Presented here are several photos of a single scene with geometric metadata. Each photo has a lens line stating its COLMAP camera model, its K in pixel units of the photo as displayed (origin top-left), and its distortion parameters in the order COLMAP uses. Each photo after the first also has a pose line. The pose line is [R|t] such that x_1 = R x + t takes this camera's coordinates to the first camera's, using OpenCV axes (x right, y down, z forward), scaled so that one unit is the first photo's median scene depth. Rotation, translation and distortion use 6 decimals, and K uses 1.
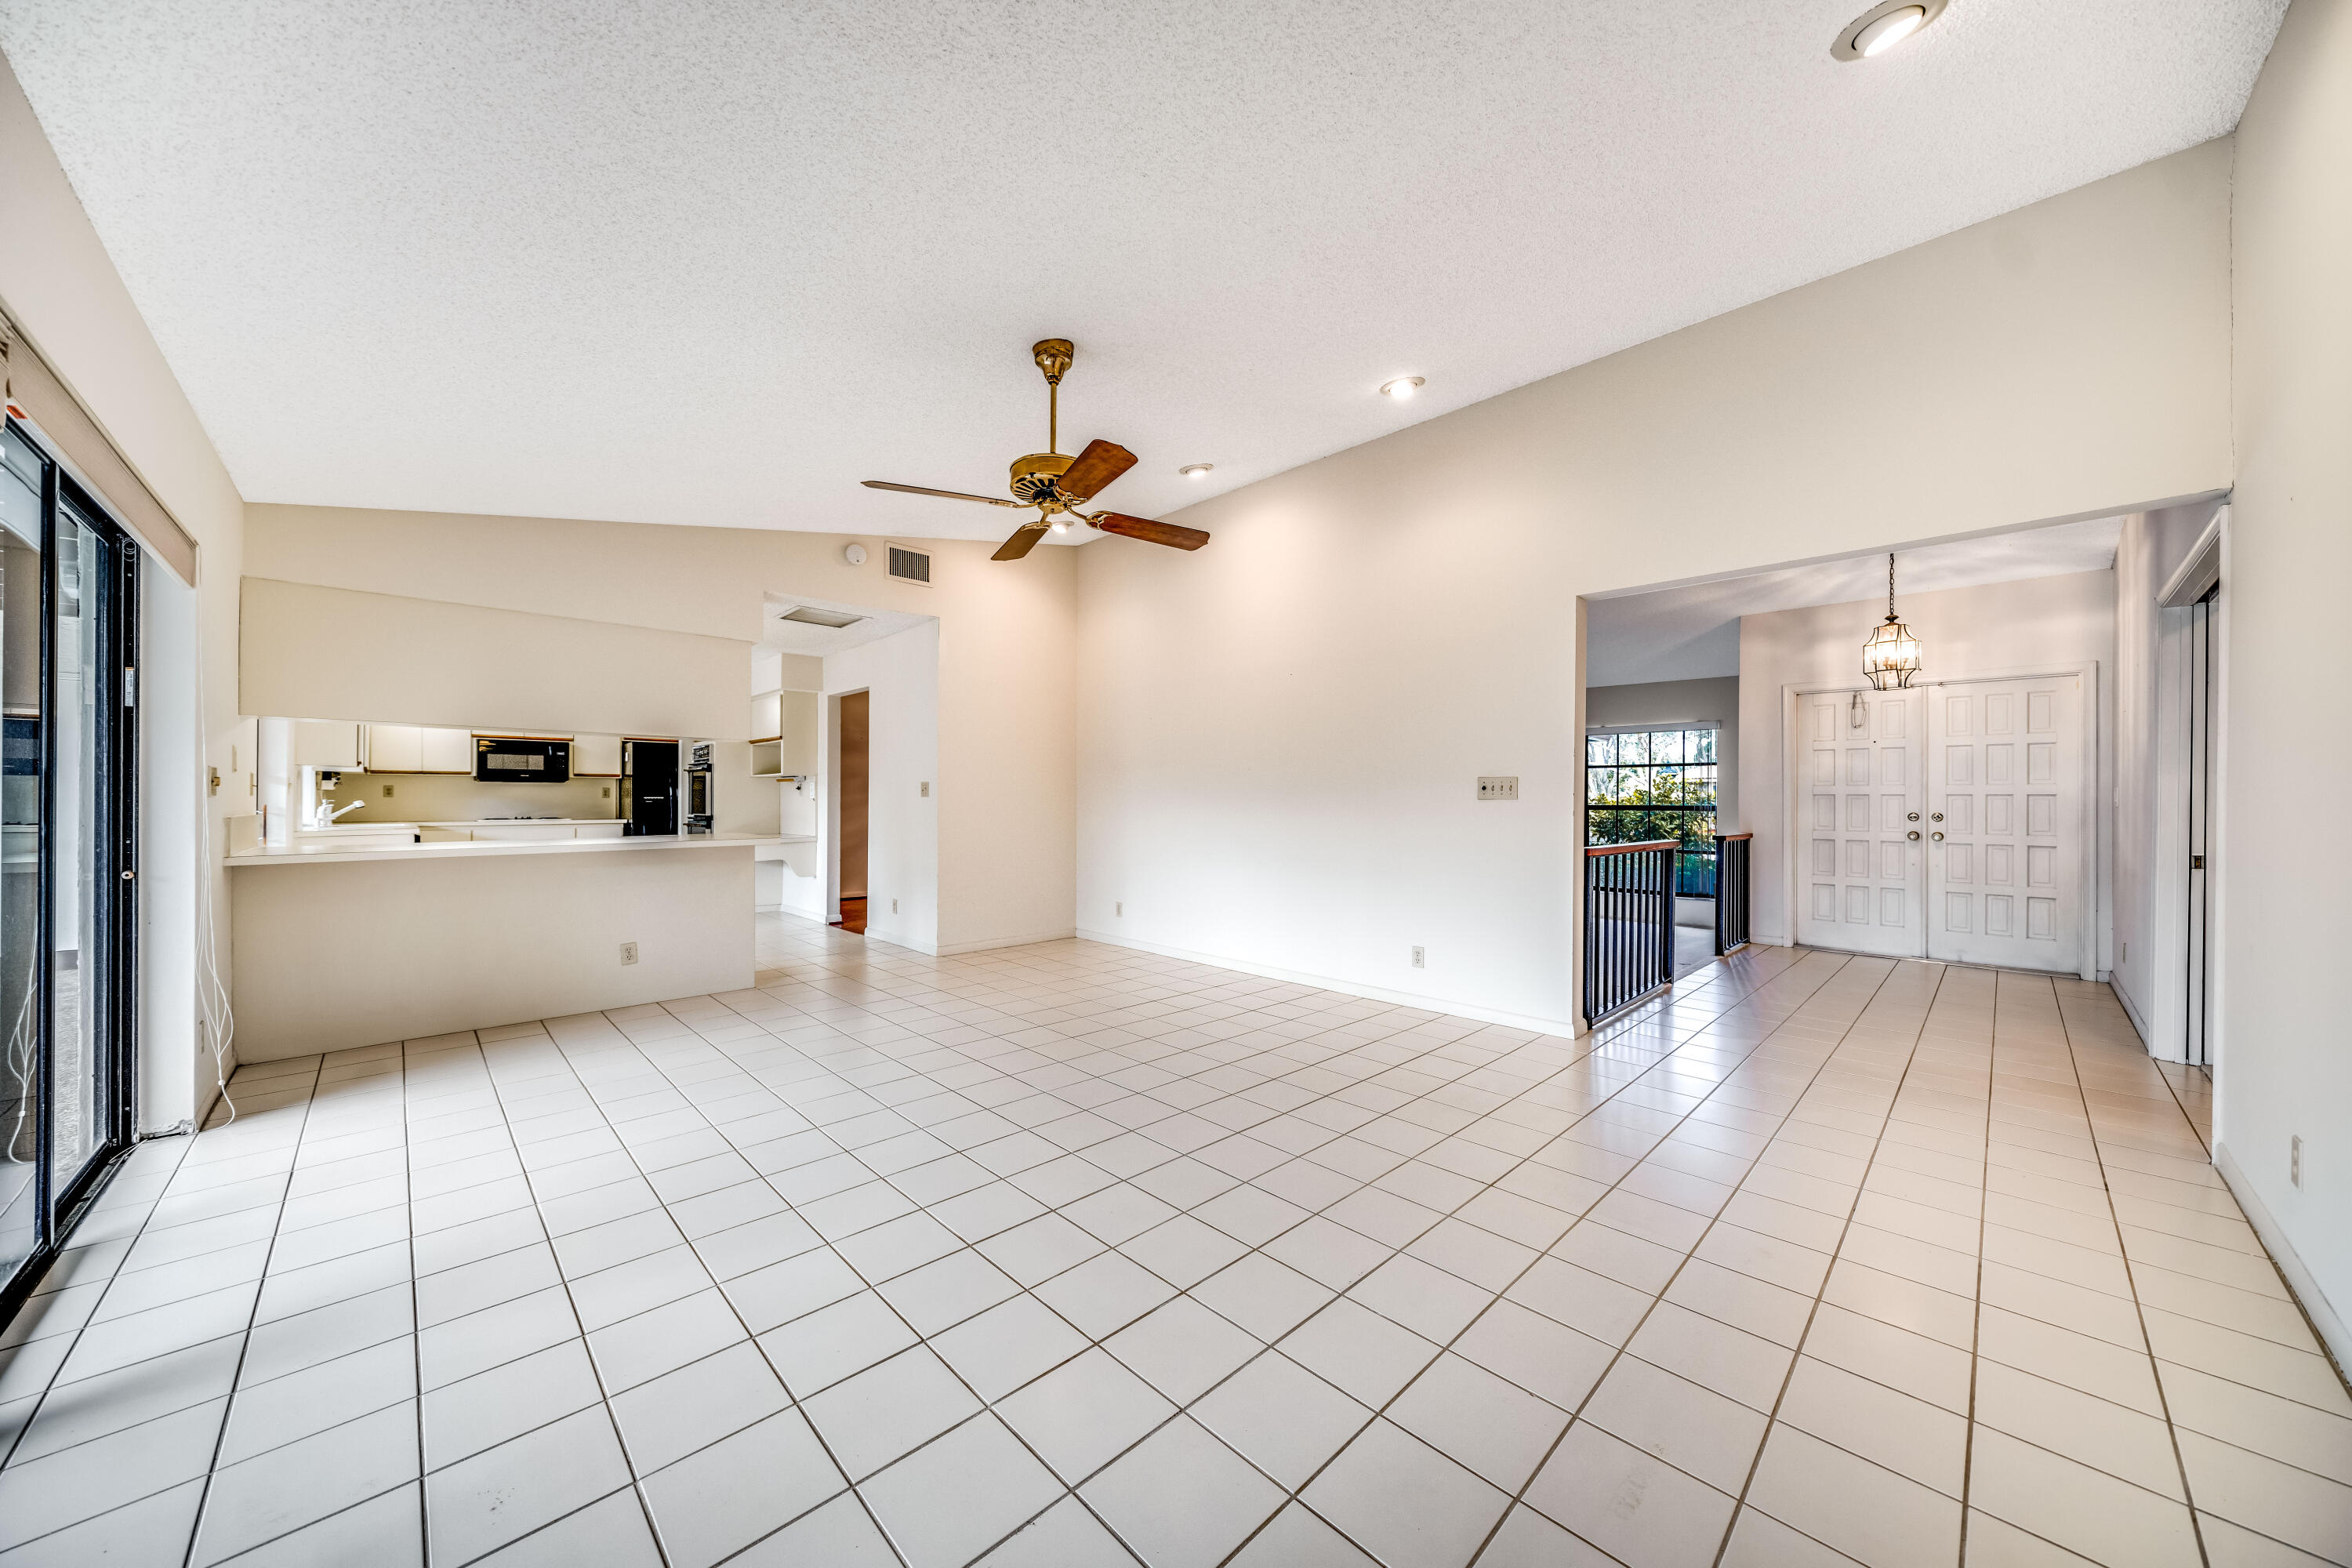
lens RADIAL K [[812.3, 0, 1176.0], [0, 812.3, 784.0], [0, 0, 1]] dist [0.000284, 0.000036]
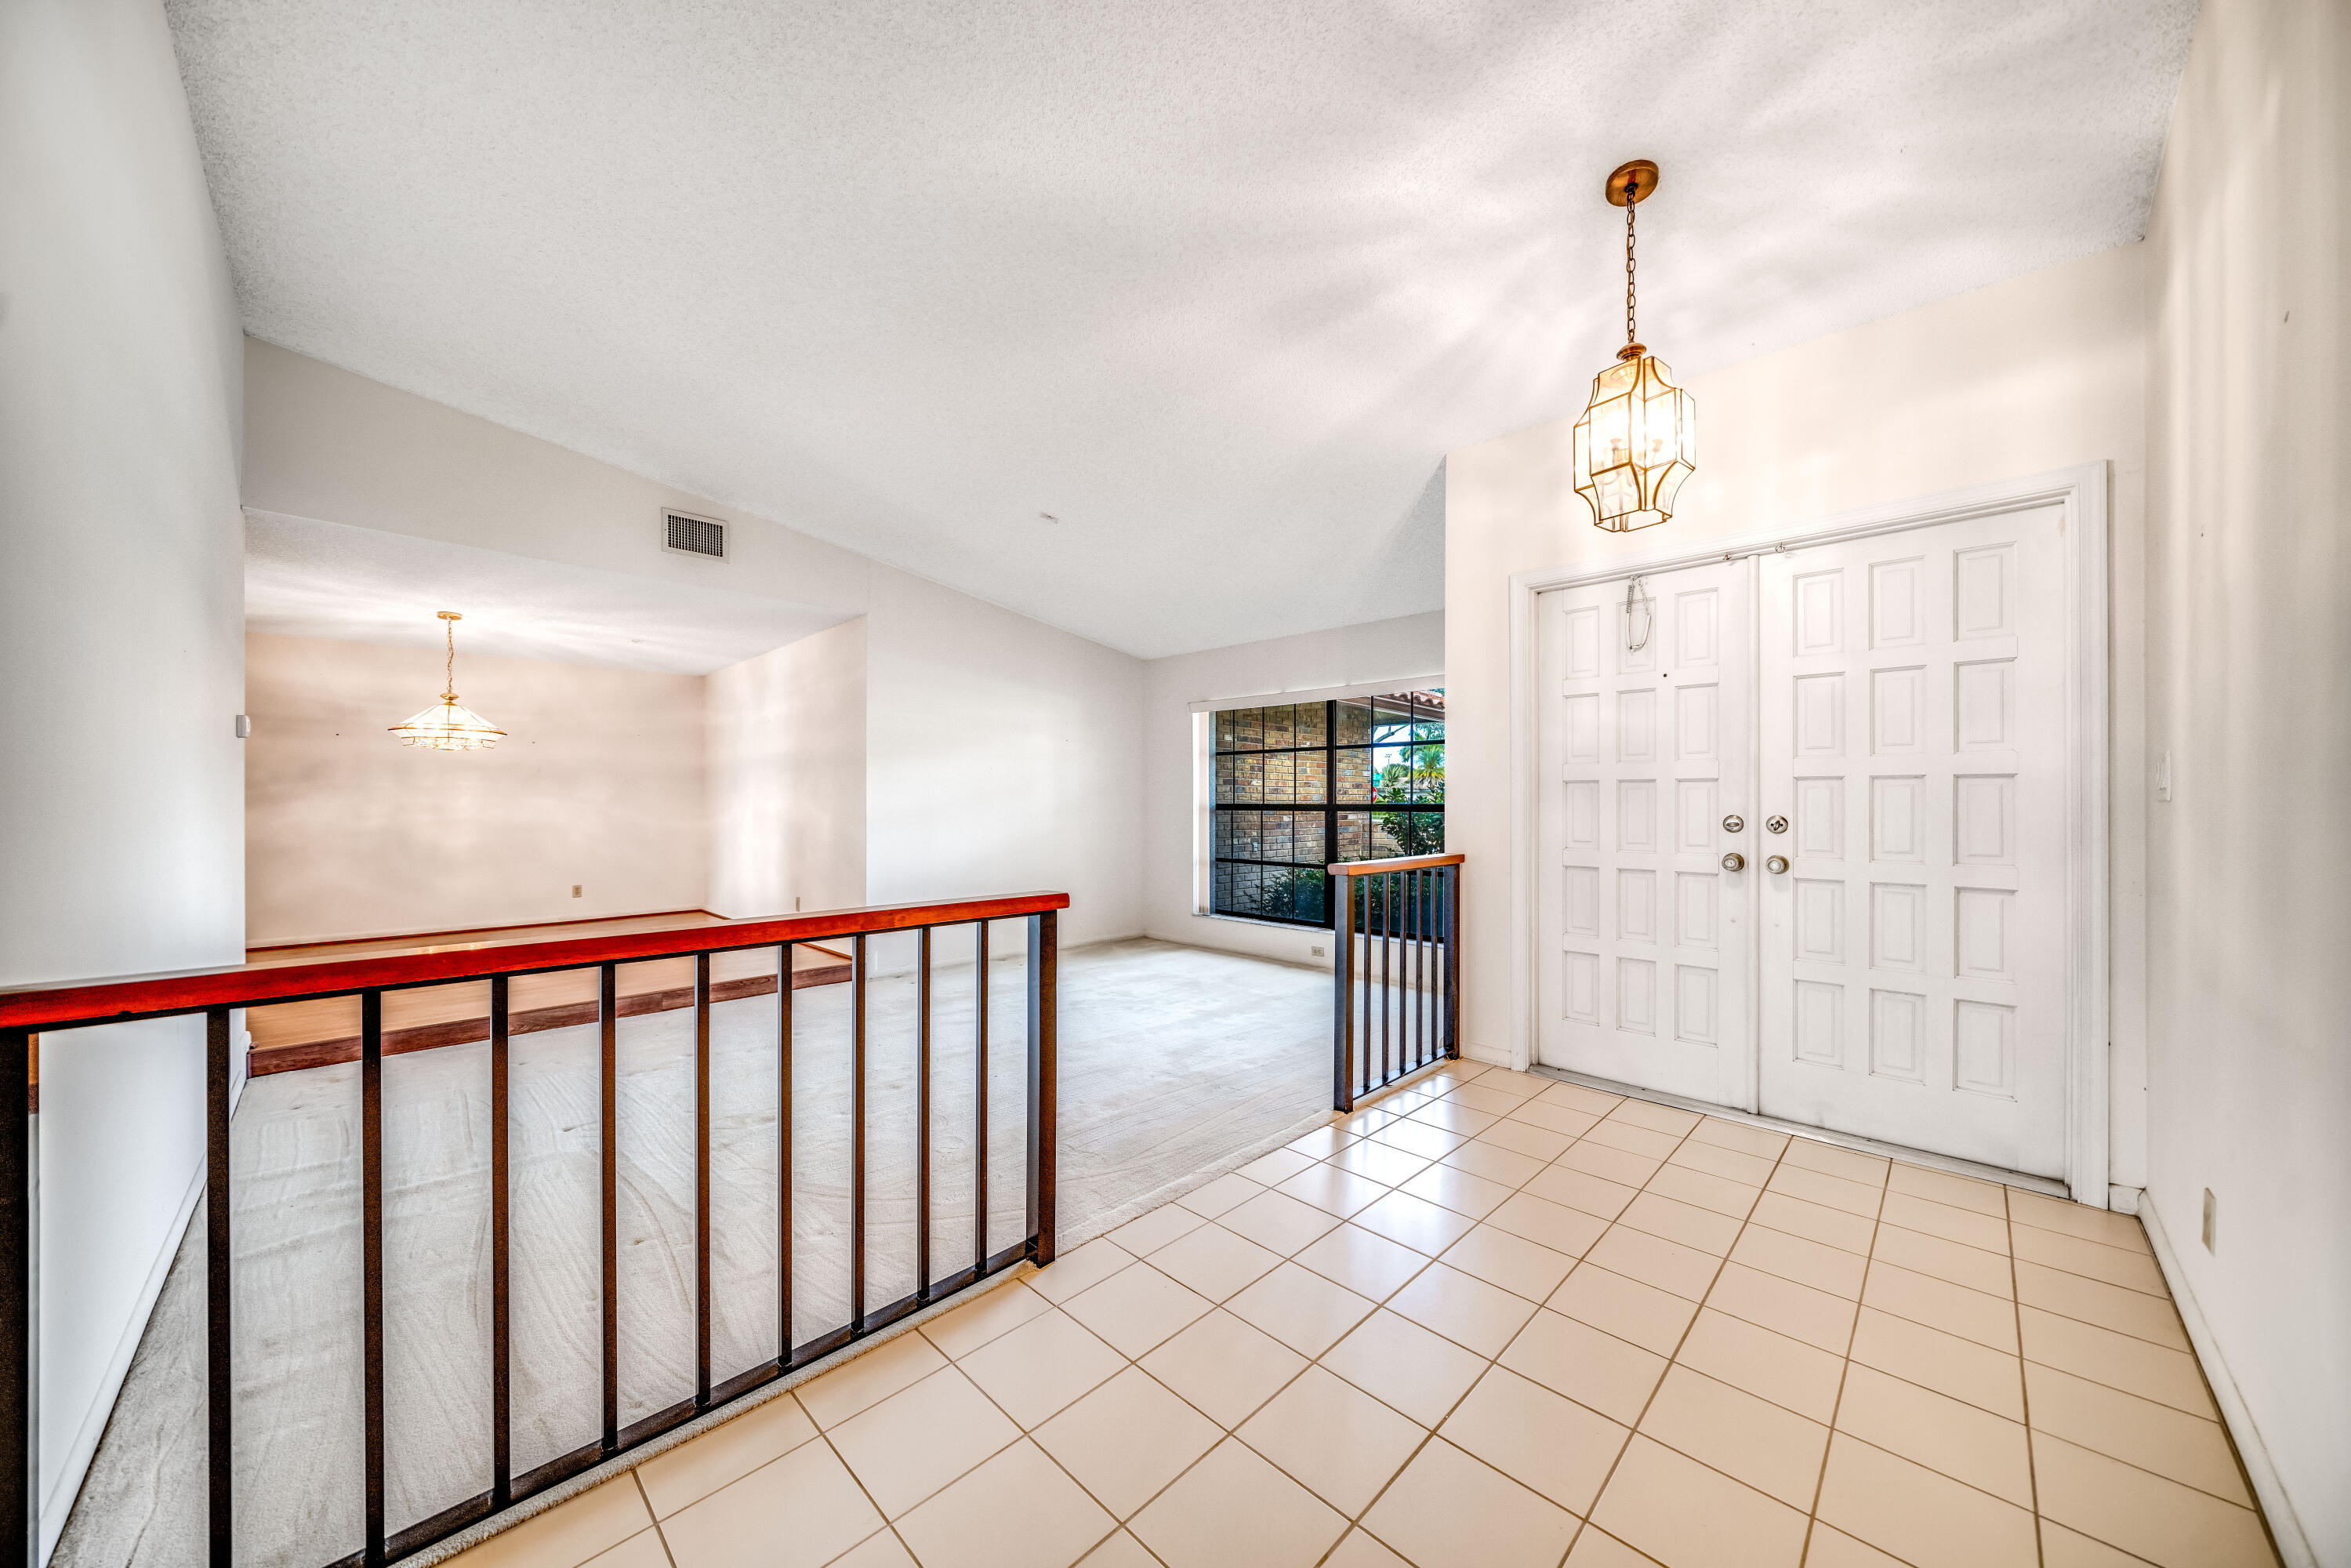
lens RADIAL K [[796.3, 0, 1175.5], [0, 796.3, 784.0], [0, 0, 1]] dist [-0.006641, 0.000032]
pose [[0.999313, -0.022123, 0.029737, 0.565862], [0.021572, 0.999592, 0.018731, -0.000069], [-0.030140, -0.018076, 0.999382, 0.539255]]
